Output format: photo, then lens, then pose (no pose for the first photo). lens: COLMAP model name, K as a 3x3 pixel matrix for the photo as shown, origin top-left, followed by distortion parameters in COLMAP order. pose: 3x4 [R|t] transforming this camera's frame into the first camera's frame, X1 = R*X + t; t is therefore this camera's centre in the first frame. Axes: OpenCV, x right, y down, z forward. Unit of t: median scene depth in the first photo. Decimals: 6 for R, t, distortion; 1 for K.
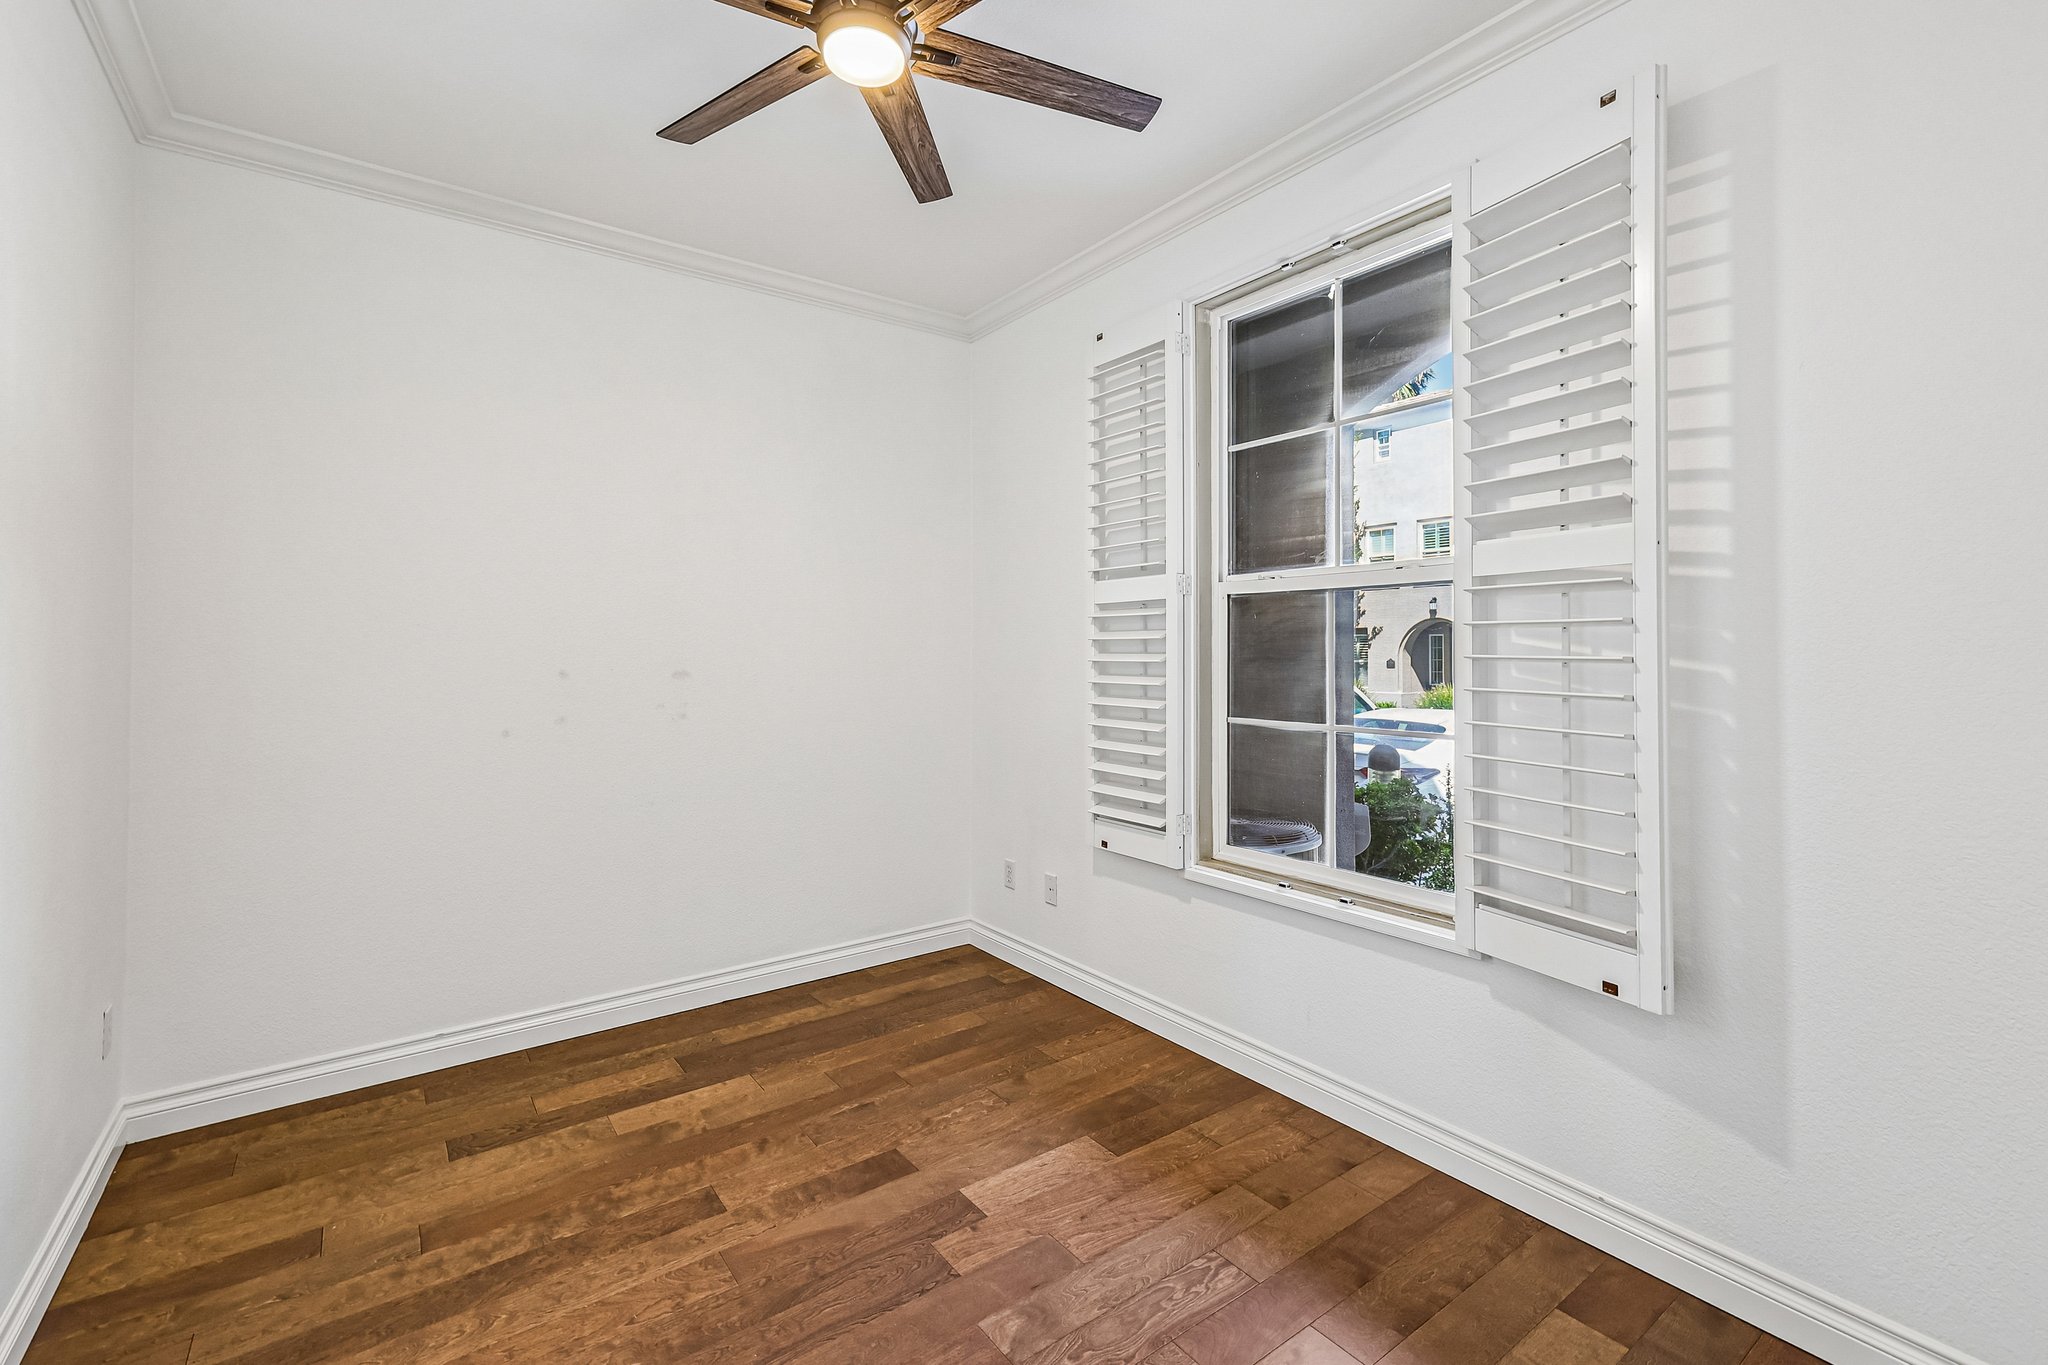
lens RADIAL K [[908.4, 0, 1023.7], [0, 908.4, 643.0], [0, 0, 1]] dist [0.014606, 0.000407]
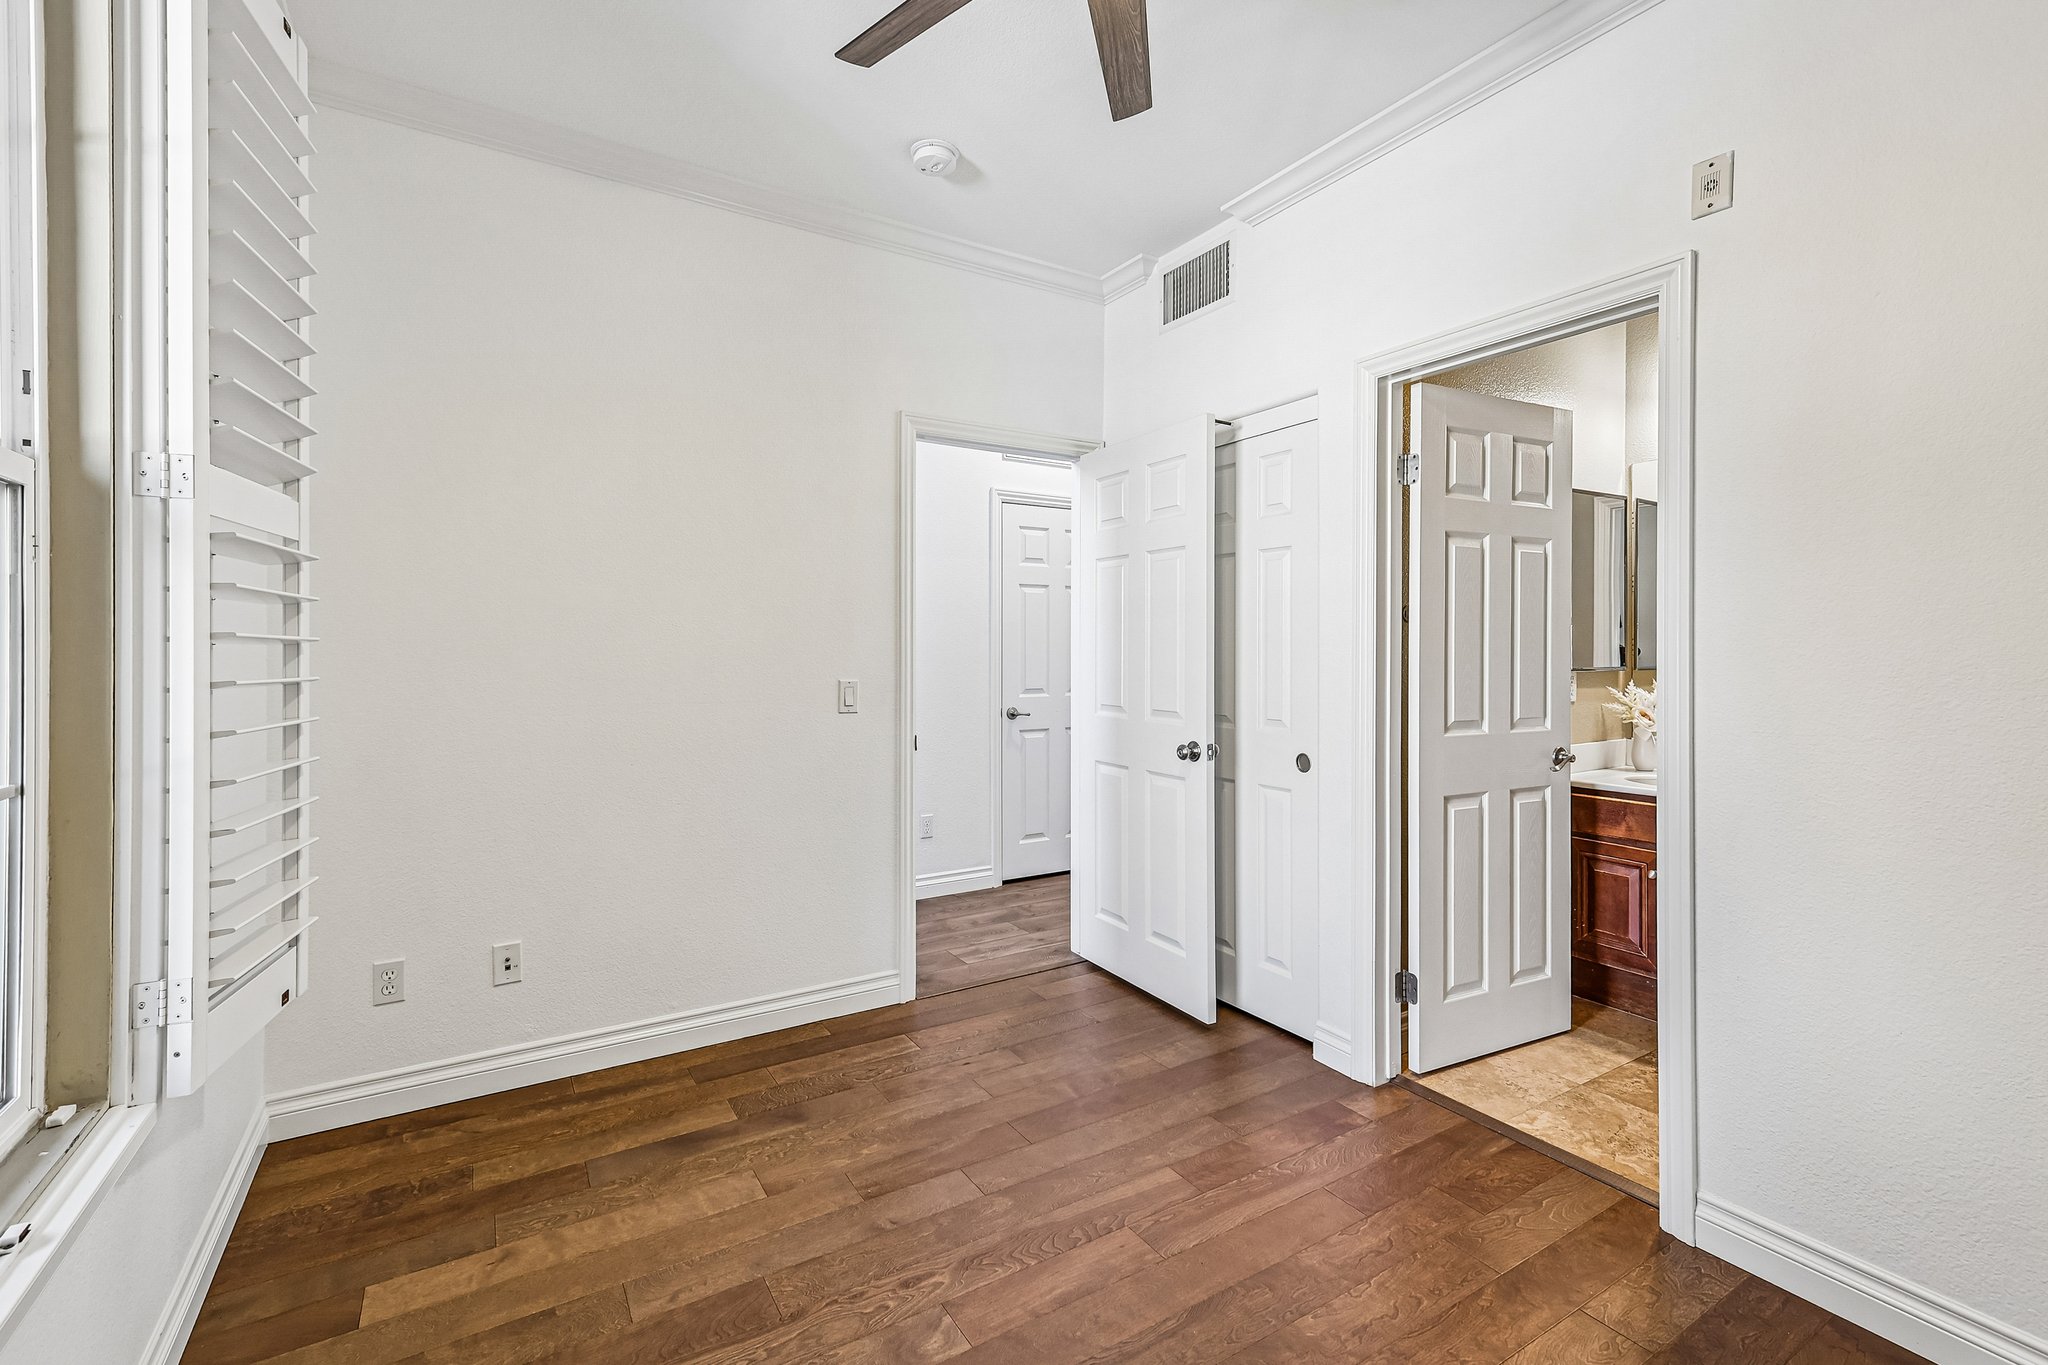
lens RADIAL K [[892.8, 0, 1027.9], [0, 892.8, 665.7], [0, 0, 1]] dist [0.010096, 0.000059]
pose [[-0.997823, -0.000025, 0.065948, -0.140602], [0.000354, 0.999984, 0.005726, 0.034625], [-0.065947, 0.005736, -0.997807, 1.591538]]
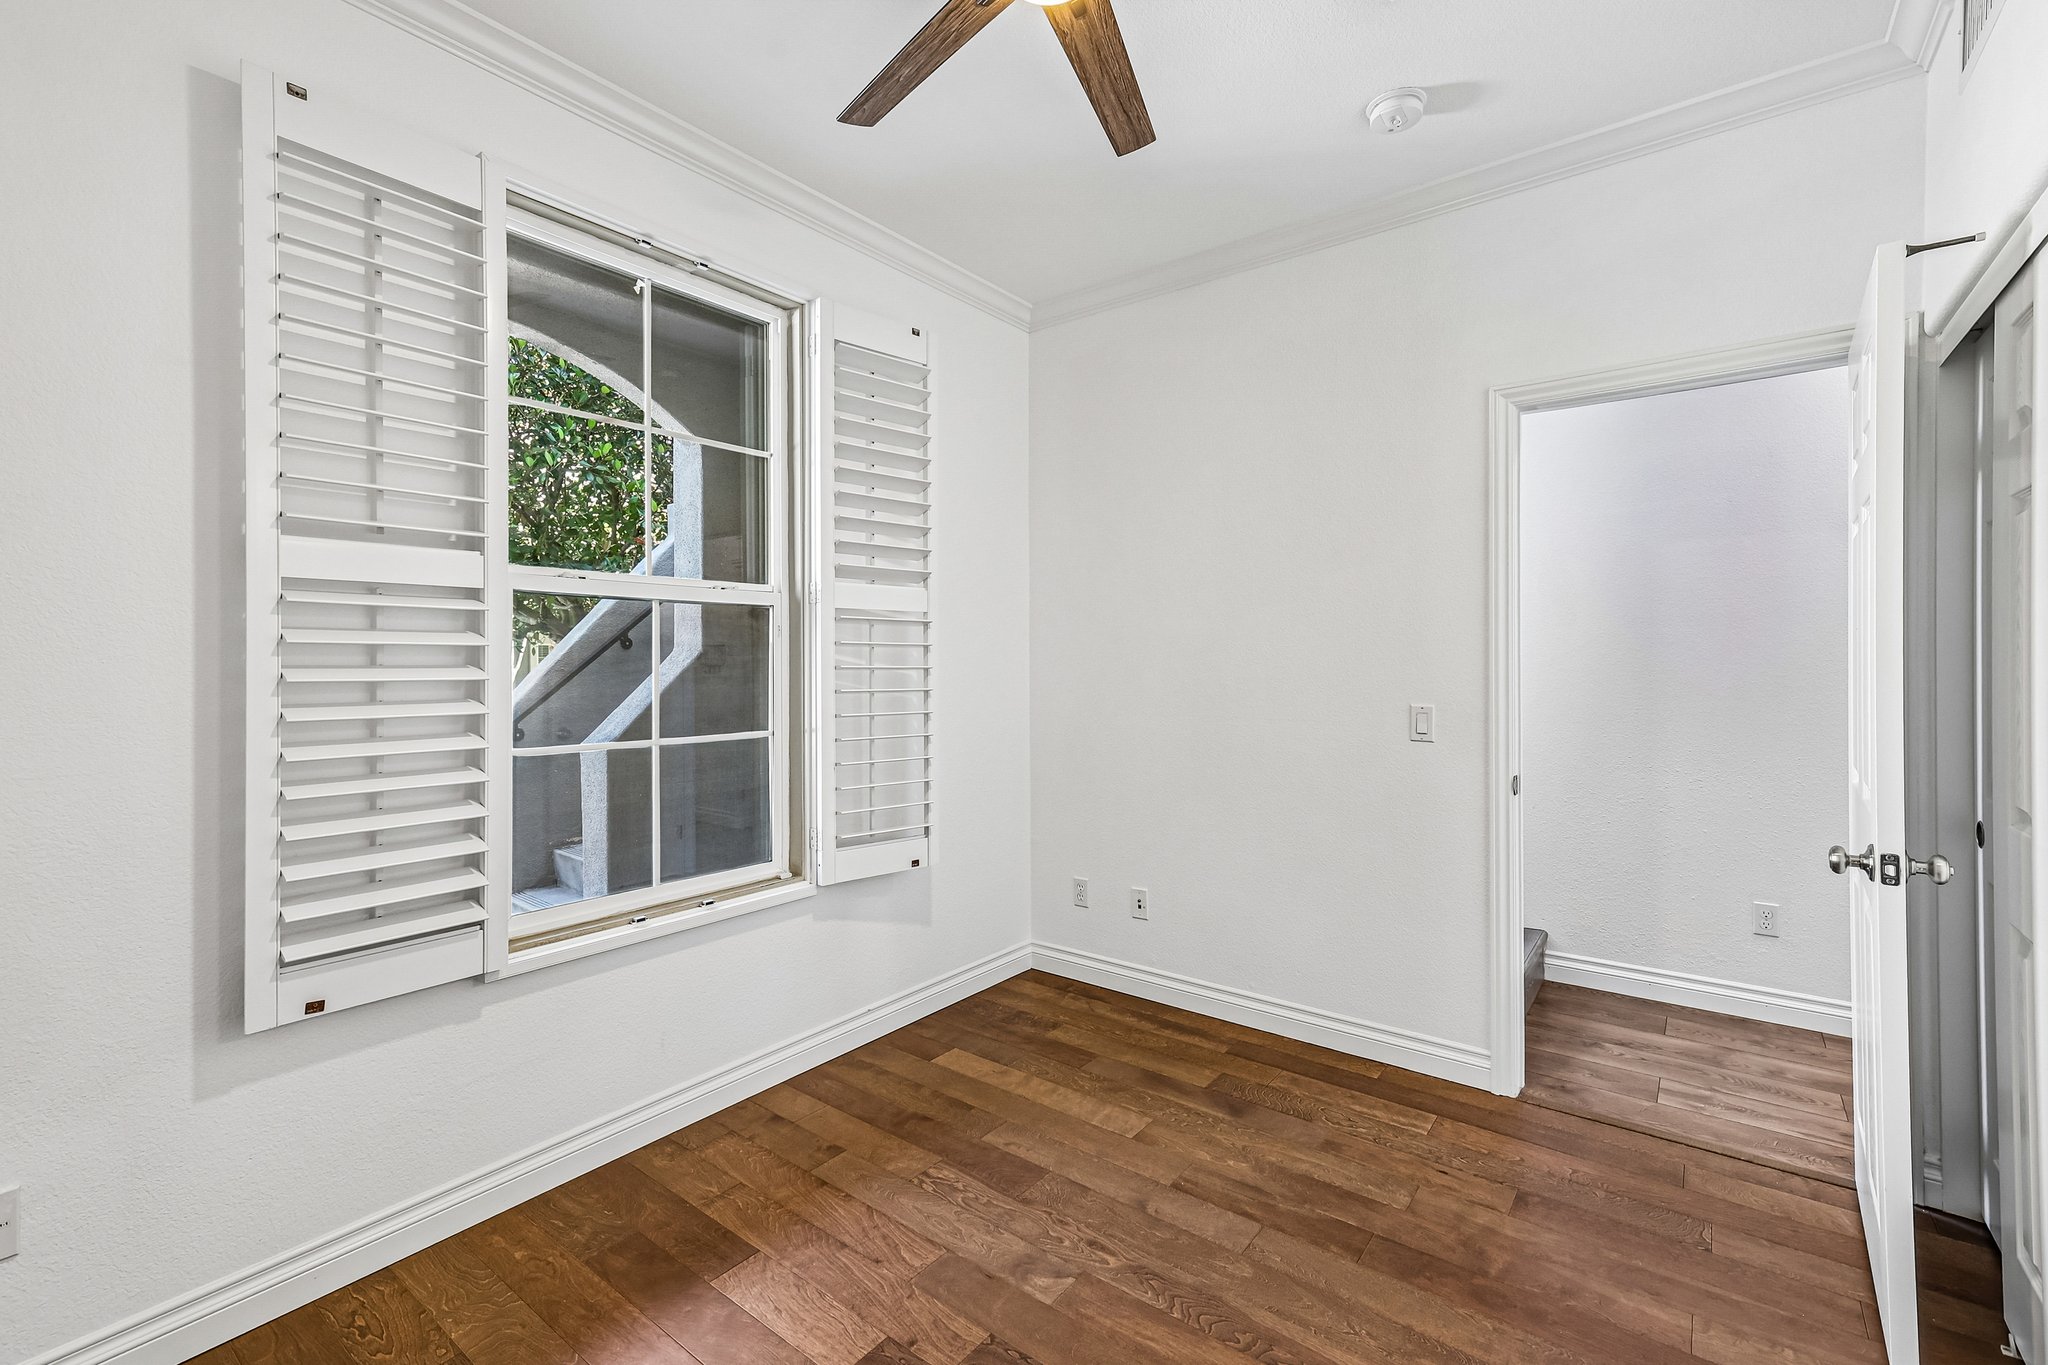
lens RADIAL K [[892.8, 0, 1027.9], [0, 892.8, 665.7], [0, 0, 1]] dist [0.010096, 0.000059]
pose [[-0.291186, -0.003811, 0.956659, -0.853244], [-0.006810, 0.999975, 0.001911, 0.008646], [-0.956642, -0.005959, -0.291204, 1.107270]]
